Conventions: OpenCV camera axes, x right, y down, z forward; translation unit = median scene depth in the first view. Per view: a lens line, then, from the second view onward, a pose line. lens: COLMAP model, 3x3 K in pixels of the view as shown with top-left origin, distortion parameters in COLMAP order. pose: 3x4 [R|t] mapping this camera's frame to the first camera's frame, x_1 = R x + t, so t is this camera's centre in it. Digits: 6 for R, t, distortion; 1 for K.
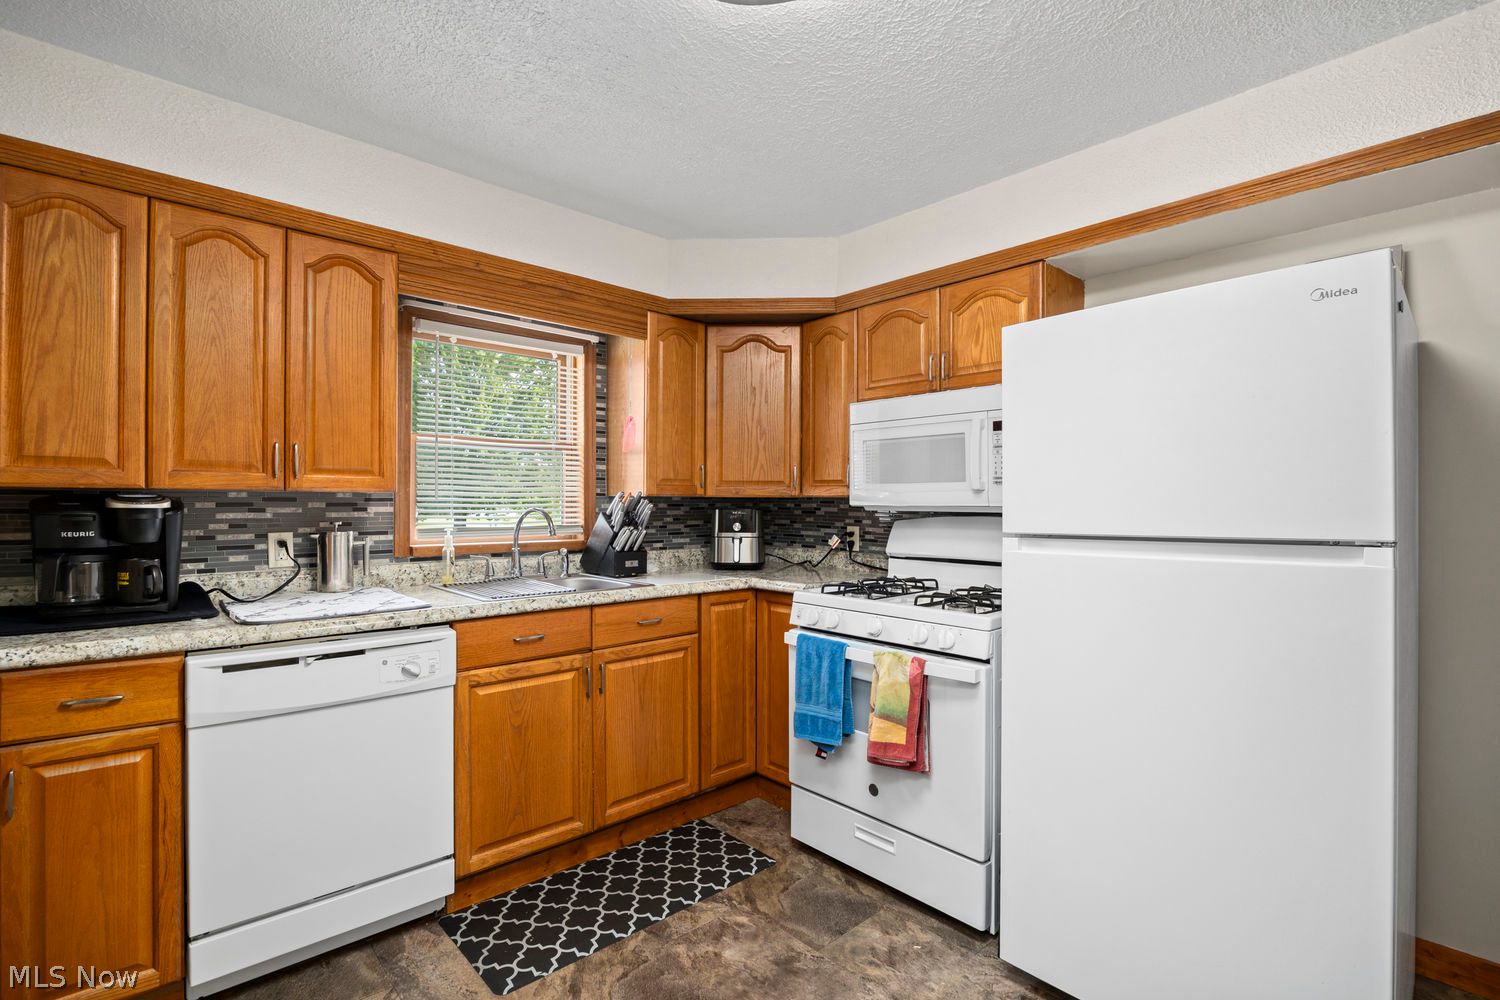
lens RADIAL K [[699.9, 0, 751.2], [0, 699.9, 501.6], [0, 0, 1]] dist [-0.011503, -0.000320]
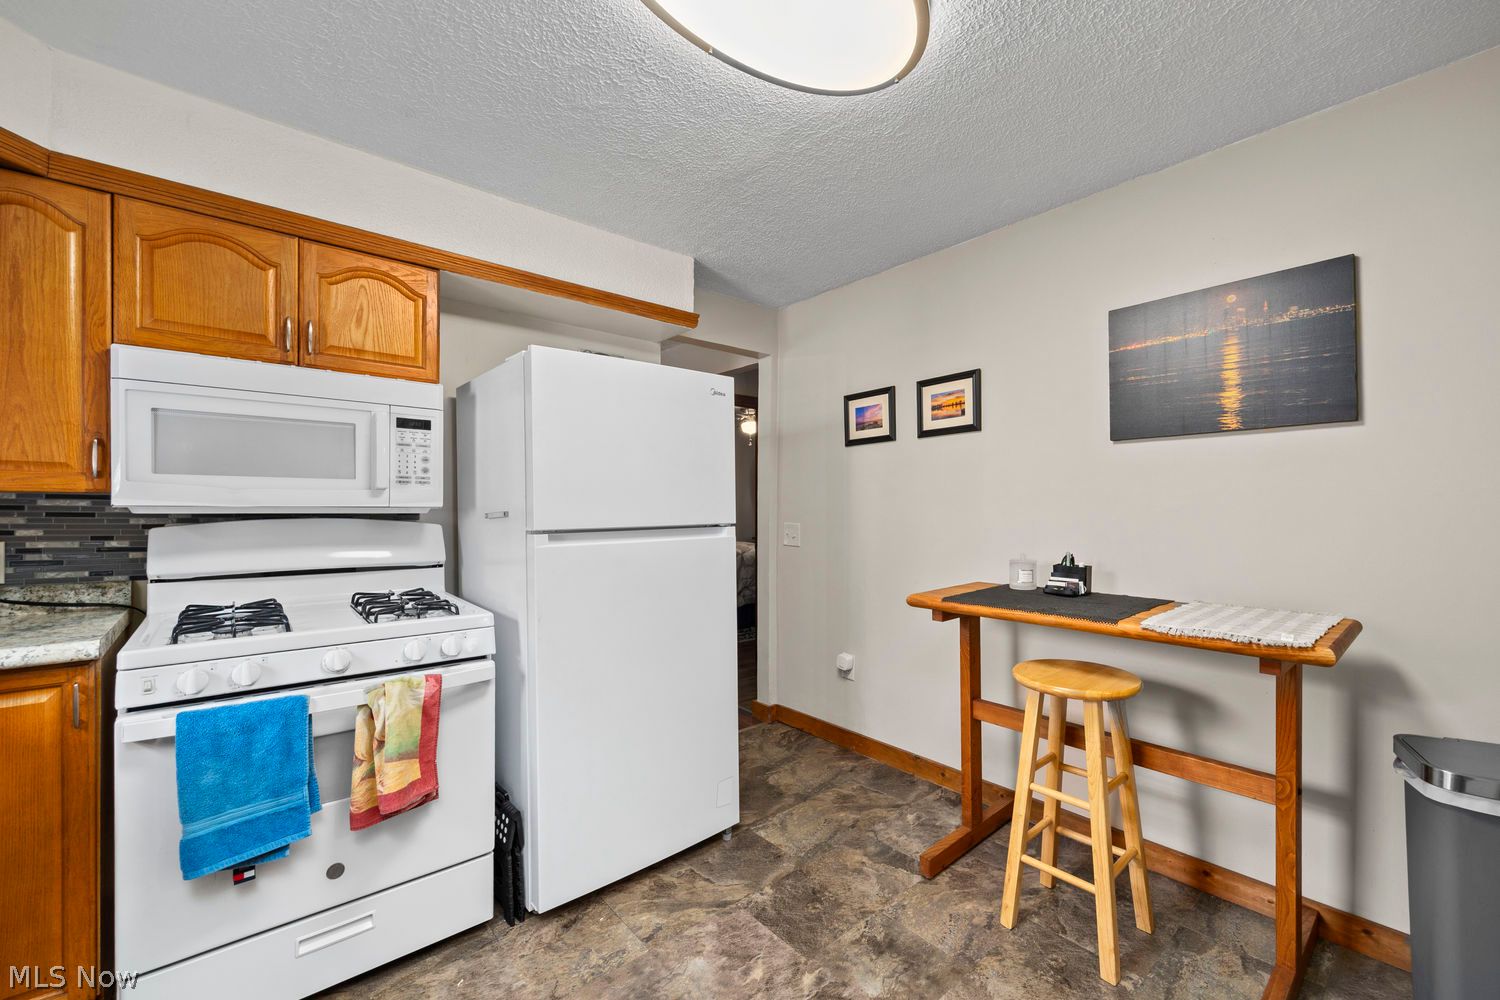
lens RADIAL K [[599.0, 0, 751.2], [0, 599.0, 508.2], [0, 0, 1]] dist [0.000704, 0.000113]
pose [[0.036377, -0.003903, 0.999331, -0.473721], [-0.005932, 0.999974, 0.004121, 0.002691], [-0.999321, -0.006078, 0.036353, 0.514678]]
